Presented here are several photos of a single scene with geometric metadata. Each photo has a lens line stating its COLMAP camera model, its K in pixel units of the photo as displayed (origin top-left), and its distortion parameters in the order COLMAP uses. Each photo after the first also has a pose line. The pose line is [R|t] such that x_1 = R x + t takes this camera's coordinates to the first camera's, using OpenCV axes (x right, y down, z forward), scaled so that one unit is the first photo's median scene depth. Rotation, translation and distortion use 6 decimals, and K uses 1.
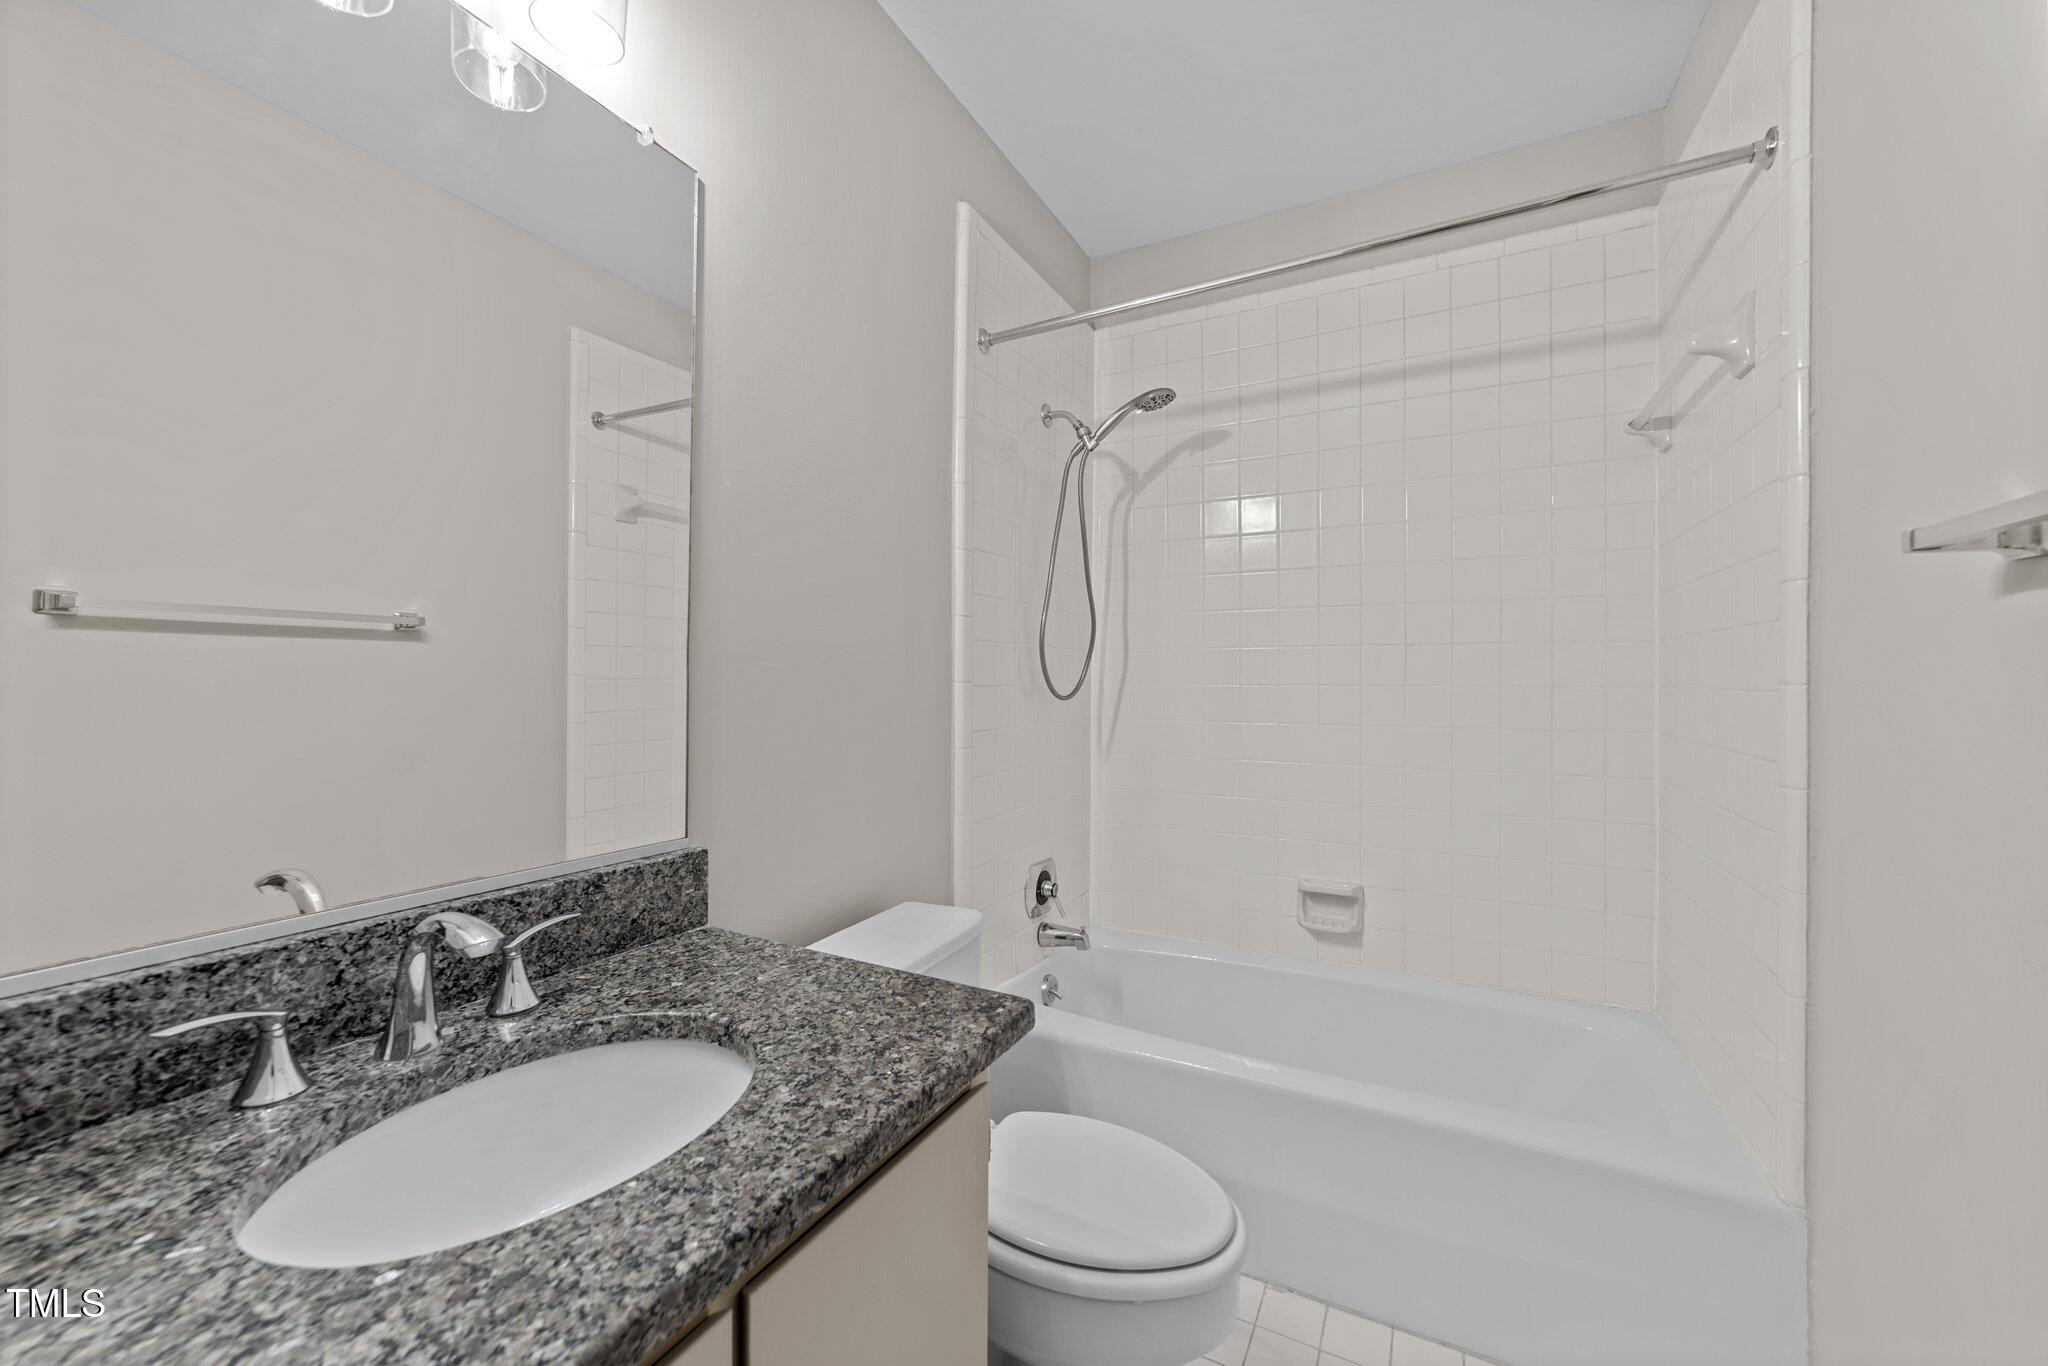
lens RADIAL K [[784.6, 0, 1021.3], [0, 784.6, 682.5], [0, 0, 1]] dist [-0.015240, 0.007020]
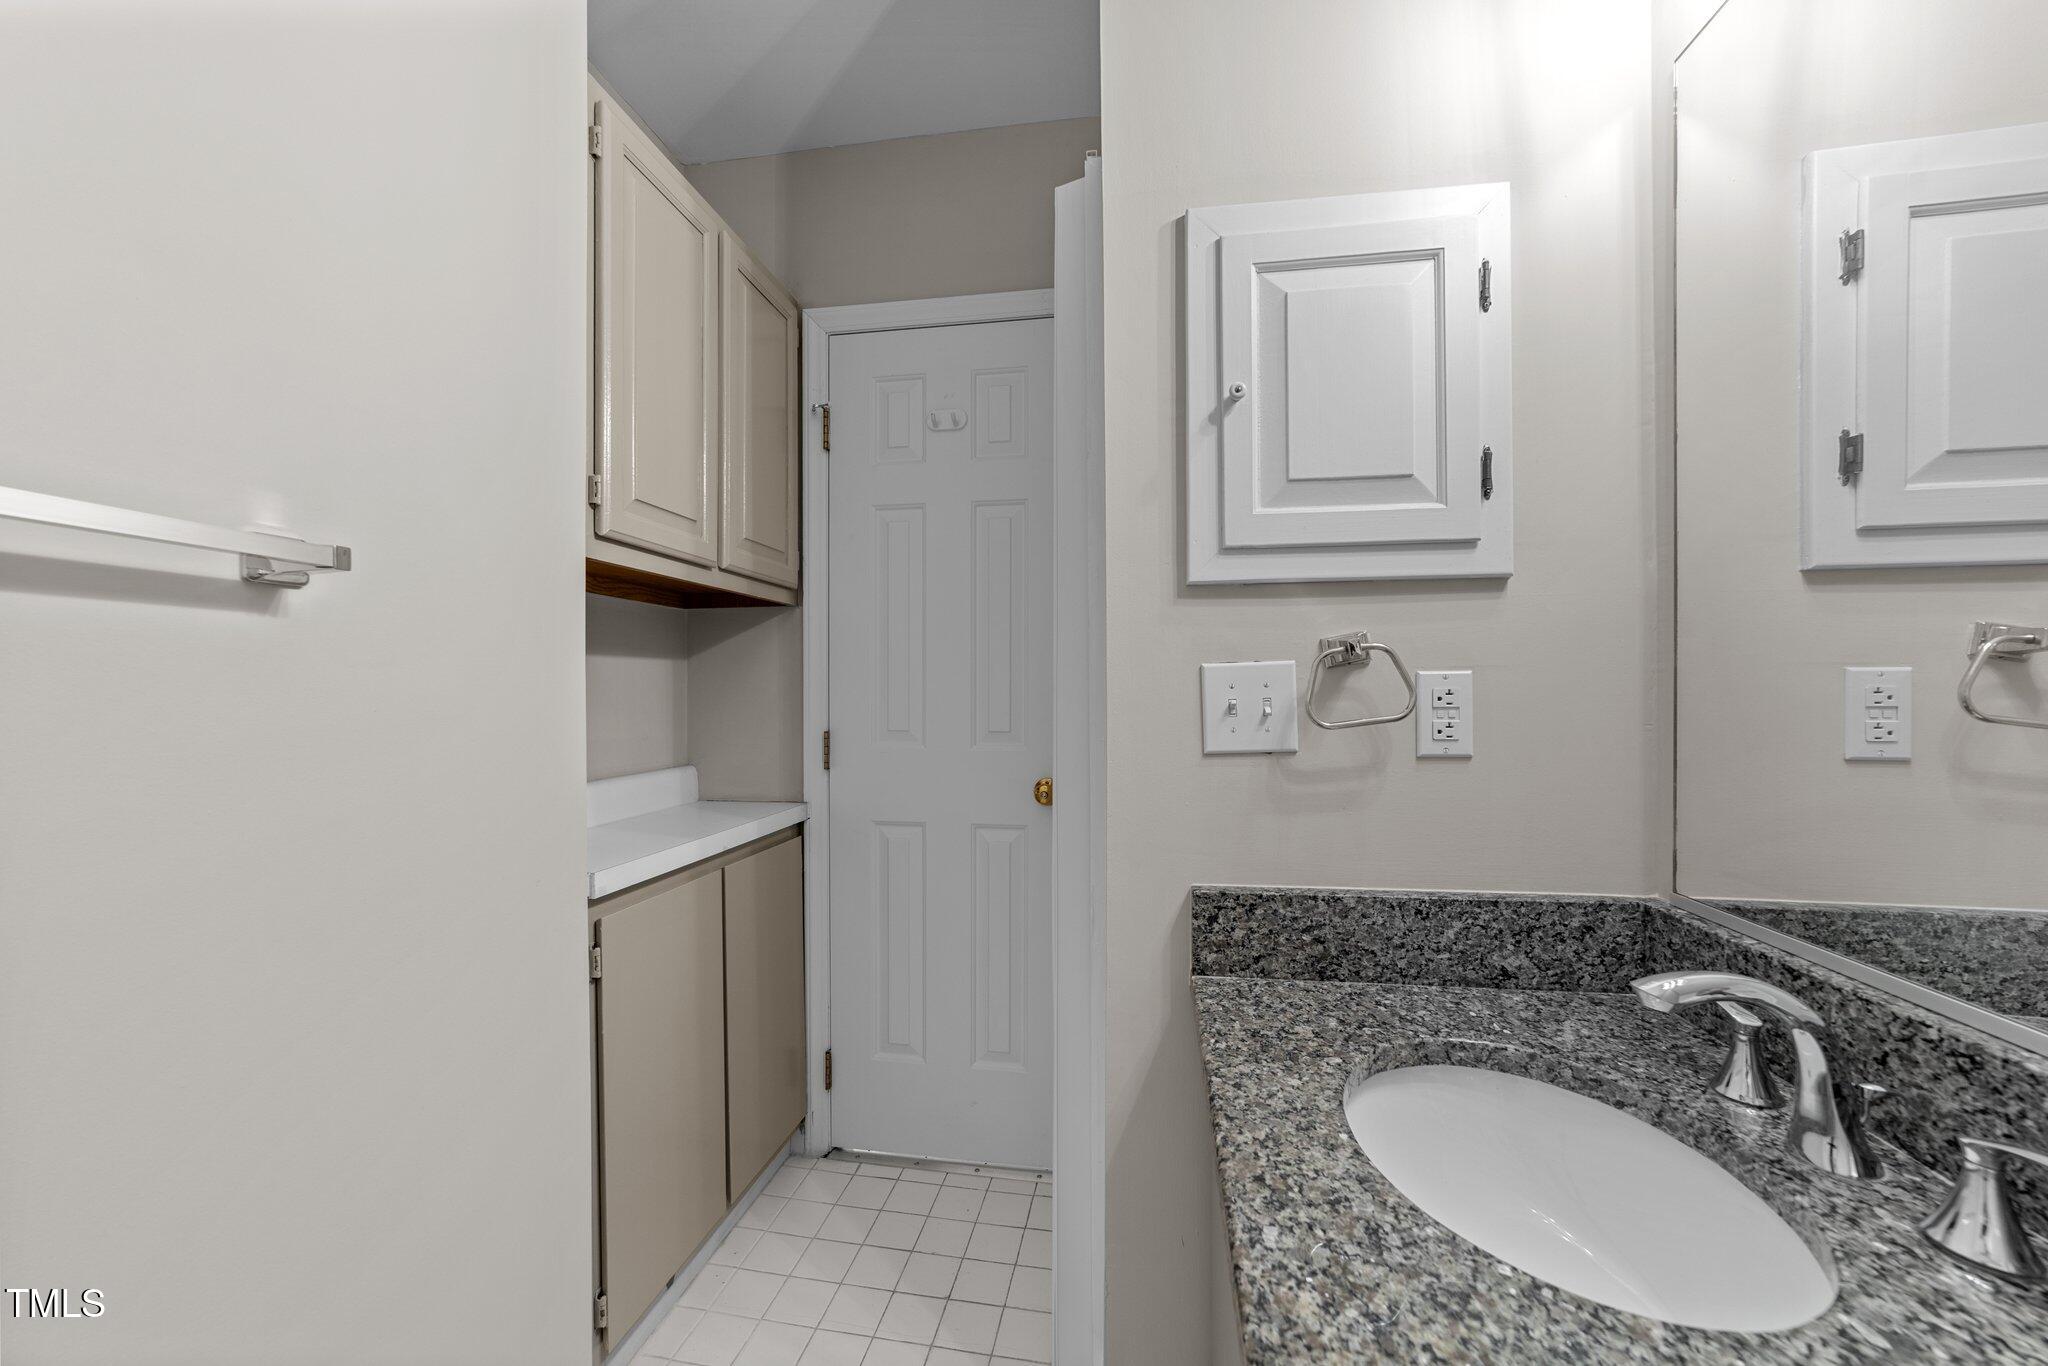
lens RADIAL K [[784.6, 0, 1024.9], [0, 784.6, 689.2], [0, 0, 1]] dist [-0.015240, 0.007020]
pose [[-0.945042, -0.004178, -0.326922, 0.304382], [-0.003555, 0.999991, -0.002504, -0.017234], [0.326929, -0.001204, -0.945048, 1.623644]]
